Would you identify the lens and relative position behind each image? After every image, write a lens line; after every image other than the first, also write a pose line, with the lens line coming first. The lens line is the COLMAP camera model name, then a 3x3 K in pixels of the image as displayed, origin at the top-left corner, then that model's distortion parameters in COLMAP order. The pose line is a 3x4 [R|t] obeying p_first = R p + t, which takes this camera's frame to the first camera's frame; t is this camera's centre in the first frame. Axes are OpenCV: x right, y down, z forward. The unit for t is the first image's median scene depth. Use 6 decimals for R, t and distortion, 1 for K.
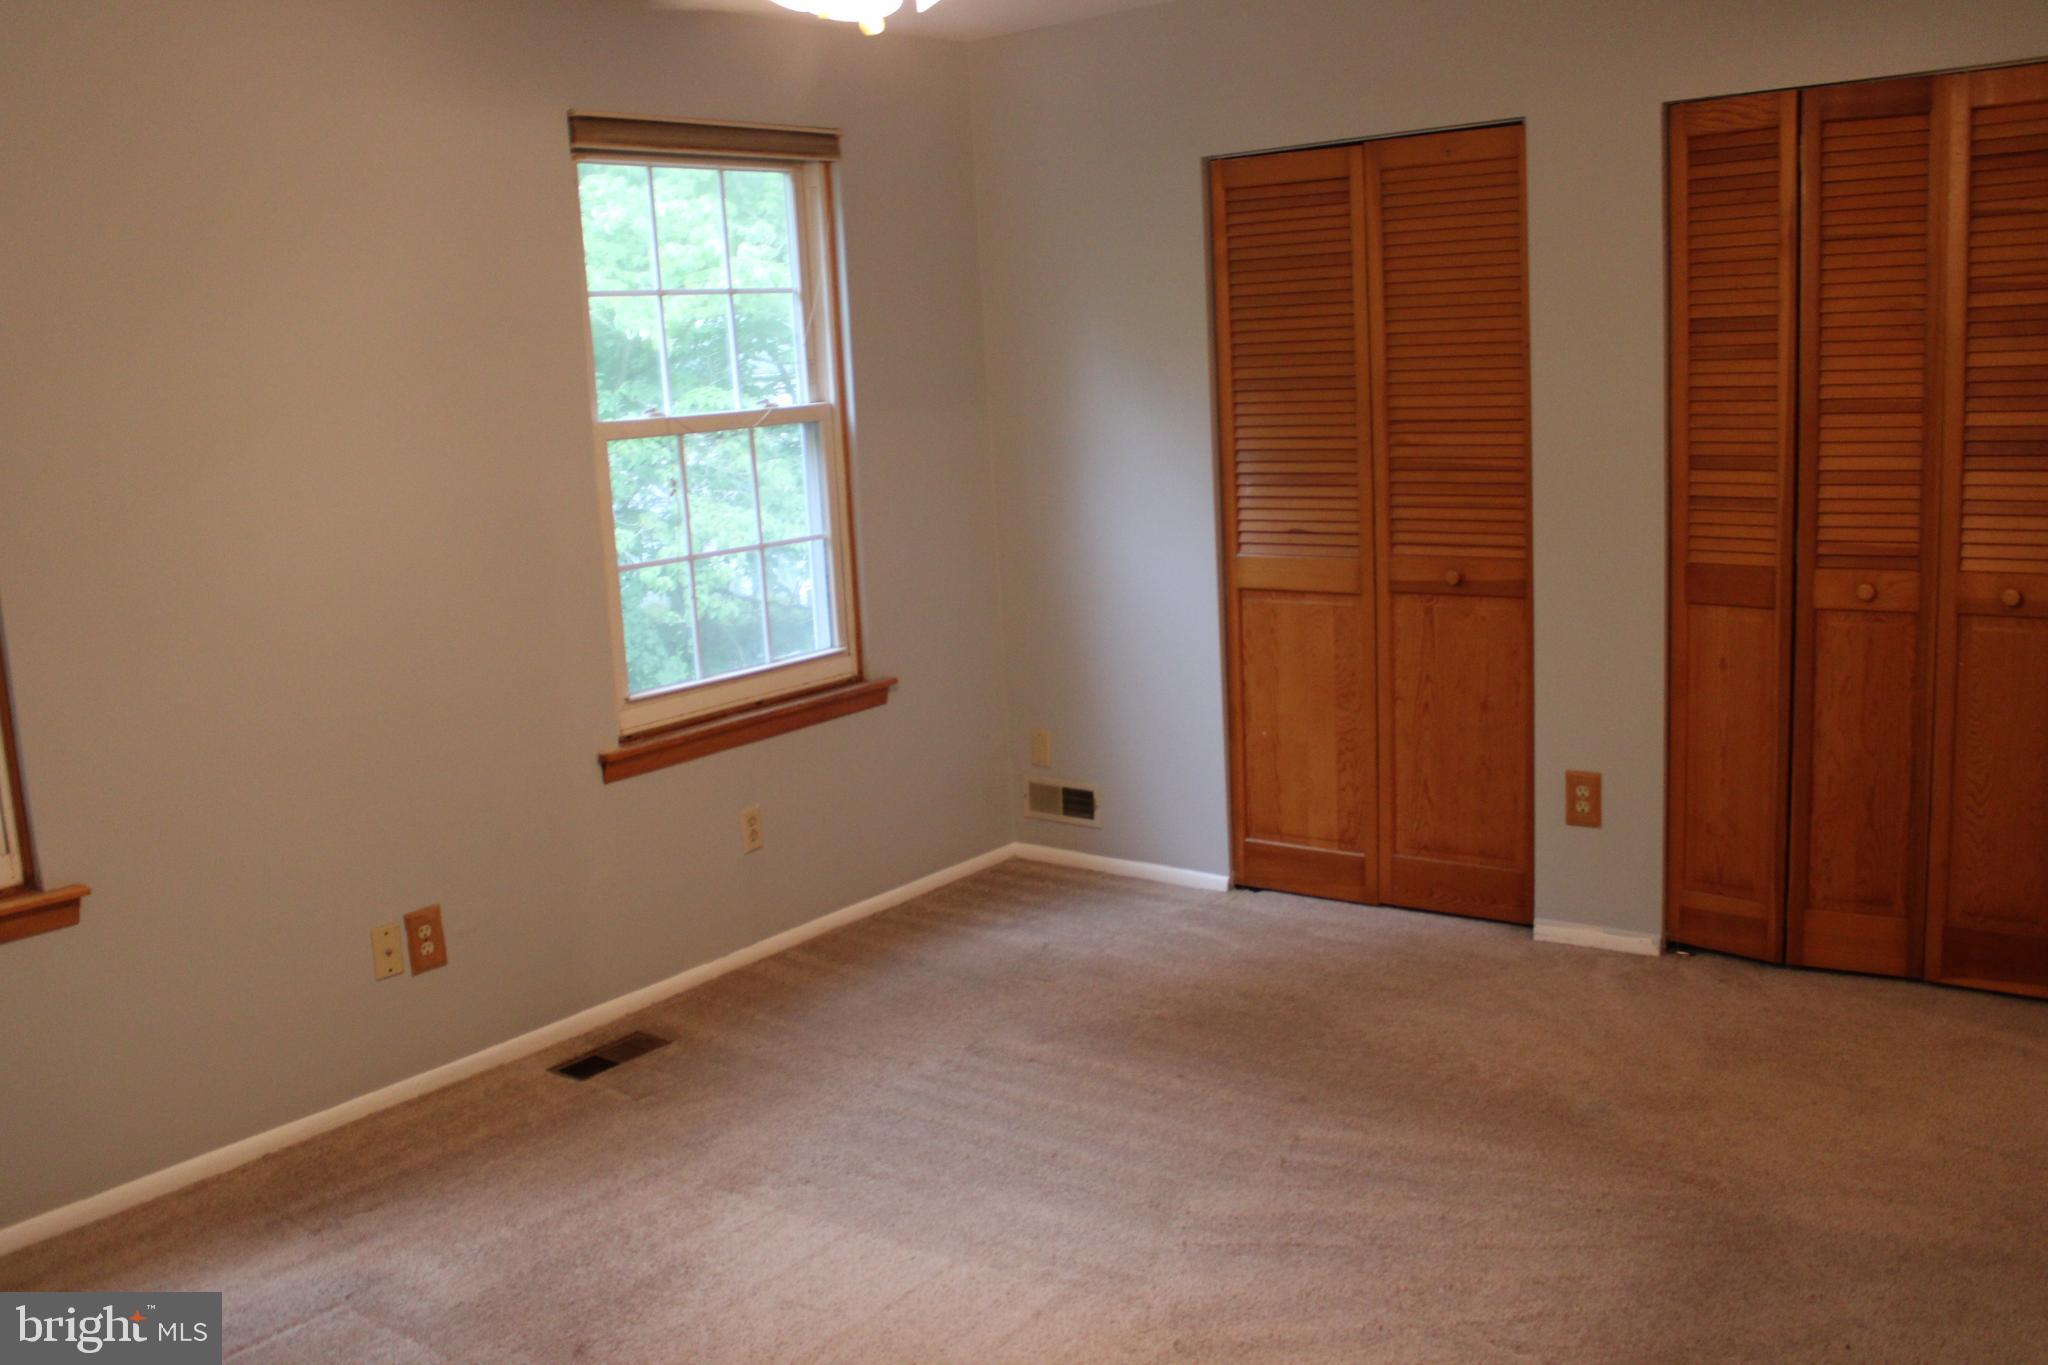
lens RADIAL K [[1813.5, 0, 1023.2], [0, 1813.5, 666.2], [0, 0, 1]] dist [-0.155080, 0.151260]
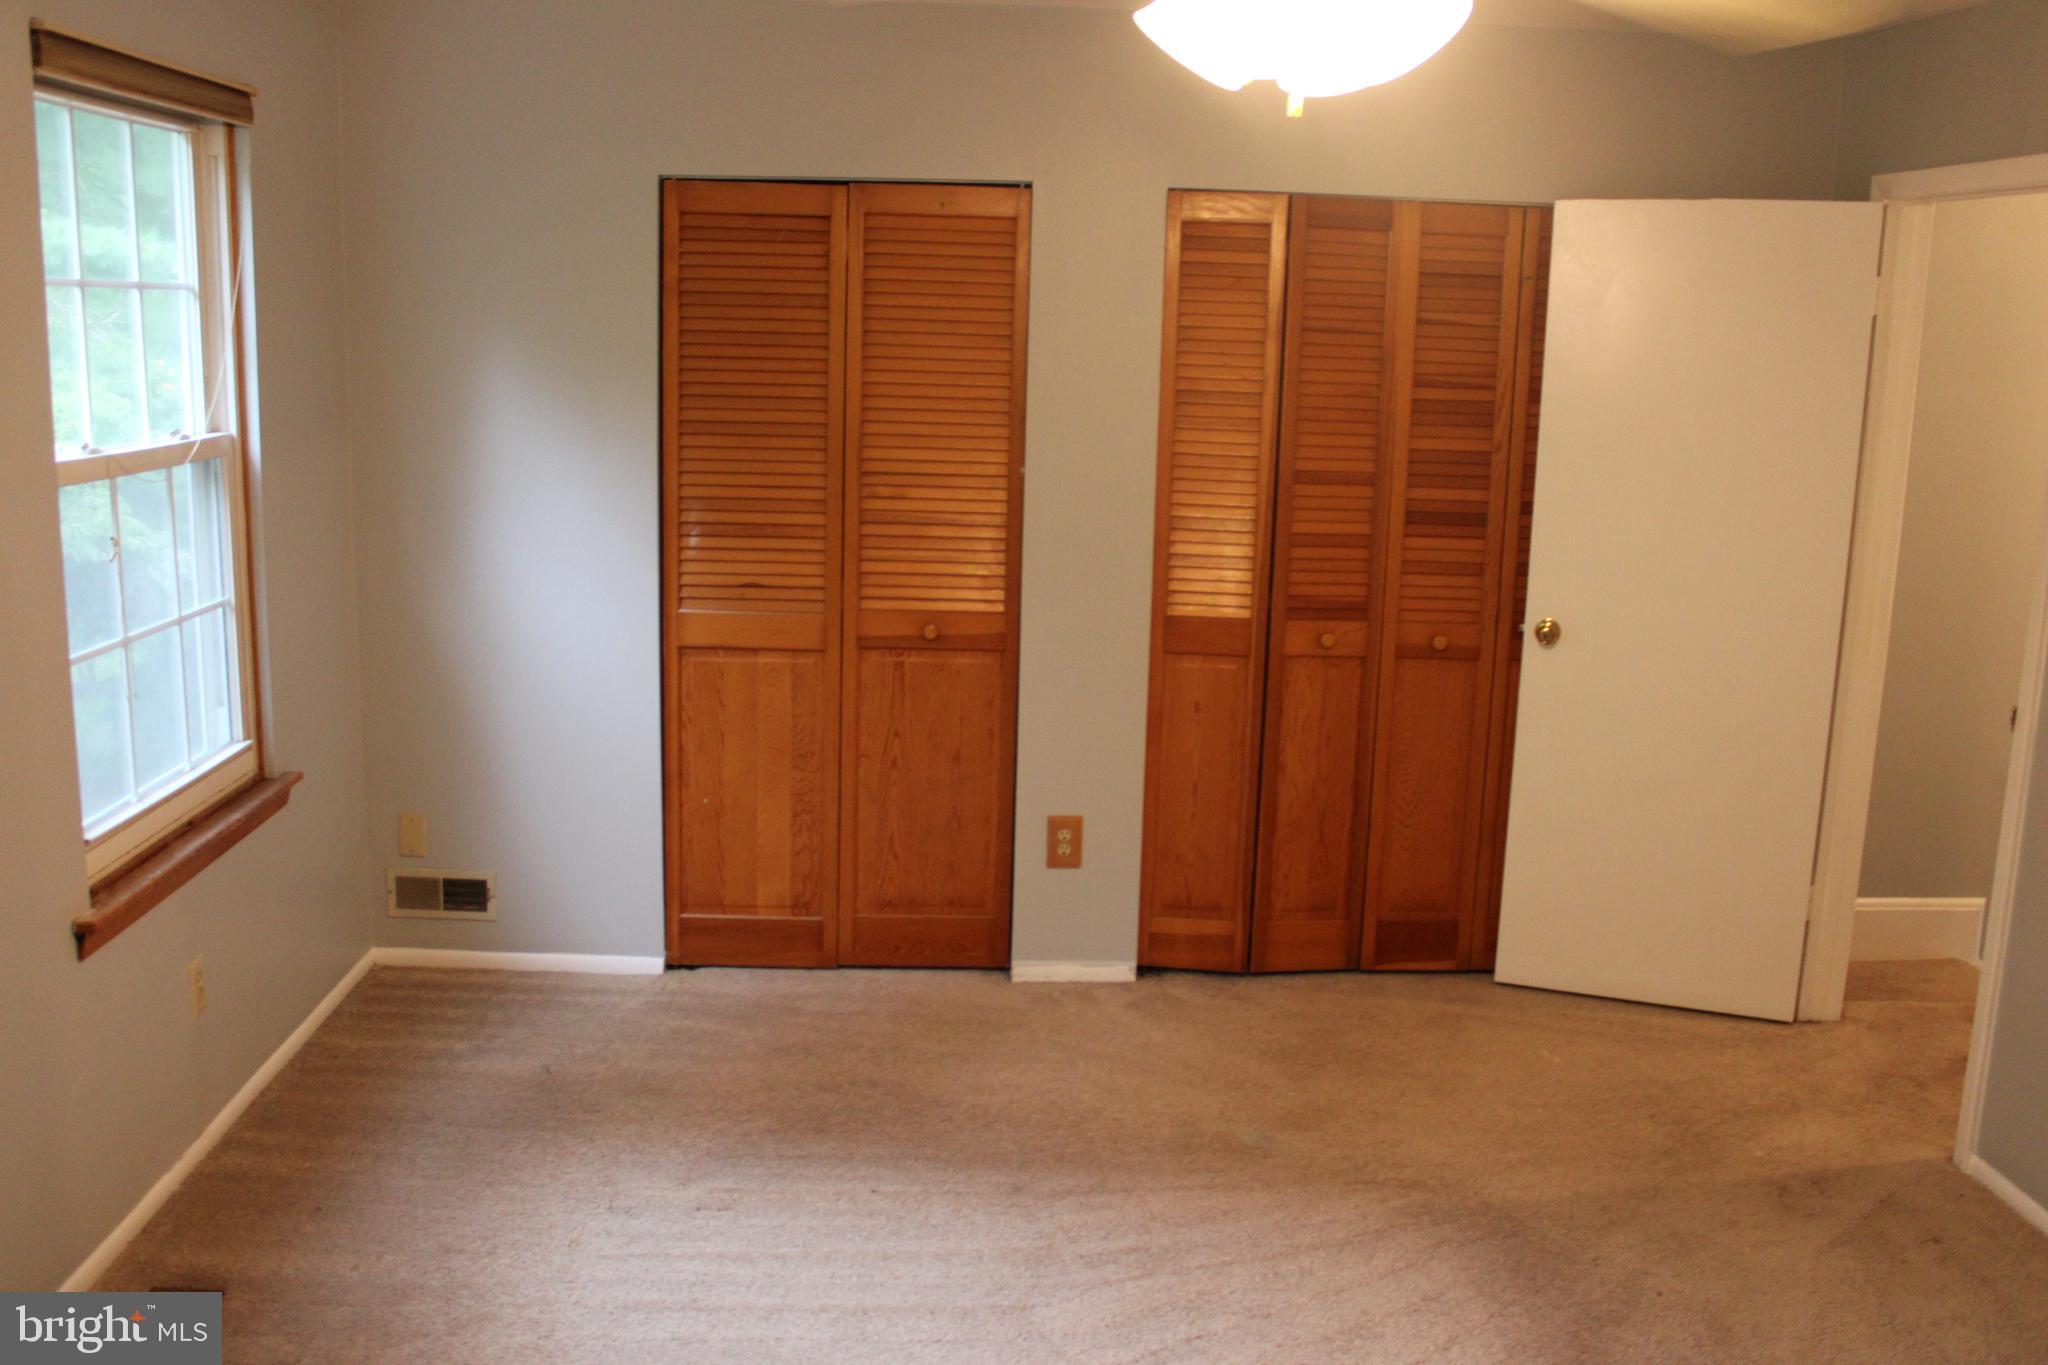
lens RADIAL K [[1813.5, 0, 1023.2], [0, 1813.5, 666.2], [0, 0, 1]] dist [-0.155080, 0.151260]
pose [[0.765650, -0.045753, 0.641628, -0.359258], [0.038109, 0.998942, 0.025757, -0.053471], [-0.642127, 0.004731, 0.766583, 0.195604]]
